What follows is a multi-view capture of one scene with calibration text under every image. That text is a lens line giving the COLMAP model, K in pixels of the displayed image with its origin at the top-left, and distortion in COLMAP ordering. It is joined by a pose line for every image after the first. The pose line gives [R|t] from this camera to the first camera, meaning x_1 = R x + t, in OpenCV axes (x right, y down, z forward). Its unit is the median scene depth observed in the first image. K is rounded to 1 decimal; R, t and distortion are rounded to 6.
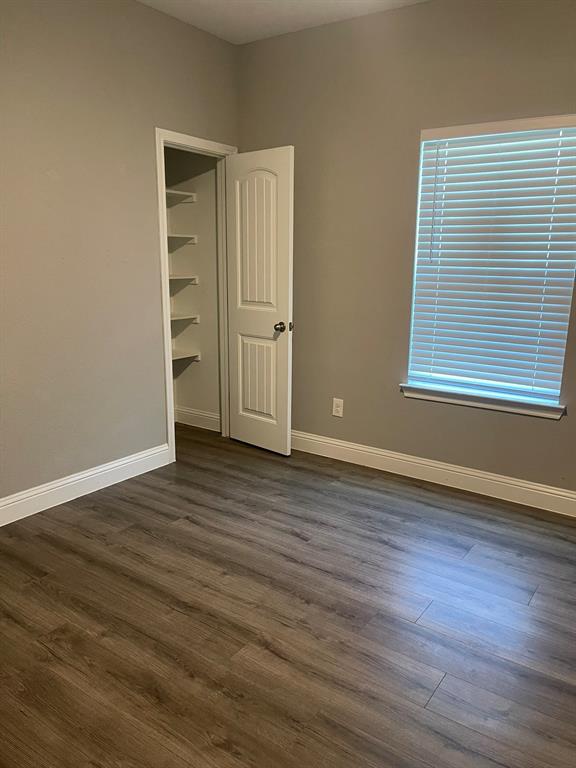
lens RADIAL K [[579.3, 0, 288.8], [0, 579.3, 387.3], [0, 0, 1]] dist [0.076908, -0.103965]
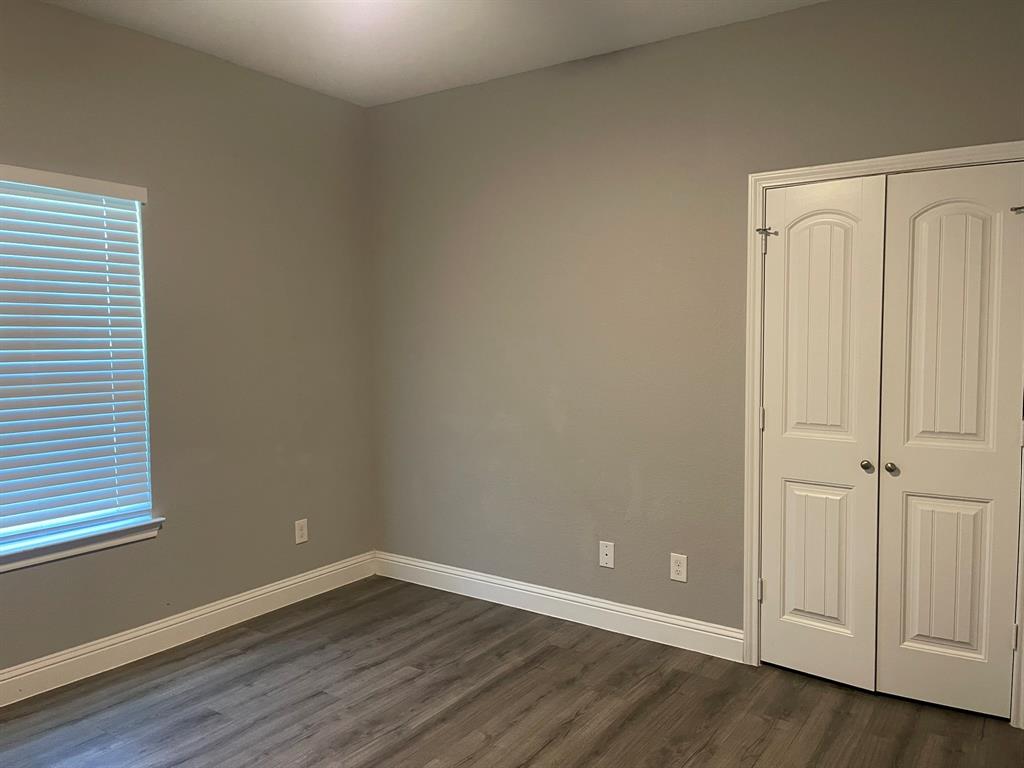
lens RADIAL K [[772.4, 0, 513.8], [0, 772.4, 384.9], [0, 0, 1]] dist [0.076908, -0.103965]
pose [[-0.011284, -0.077677, 0.996915, -0.672294], [0.222392, 0.971813, 0.078239, -0.135741], [-0.974892, 0.222588, 0.006308, 0.481182]]
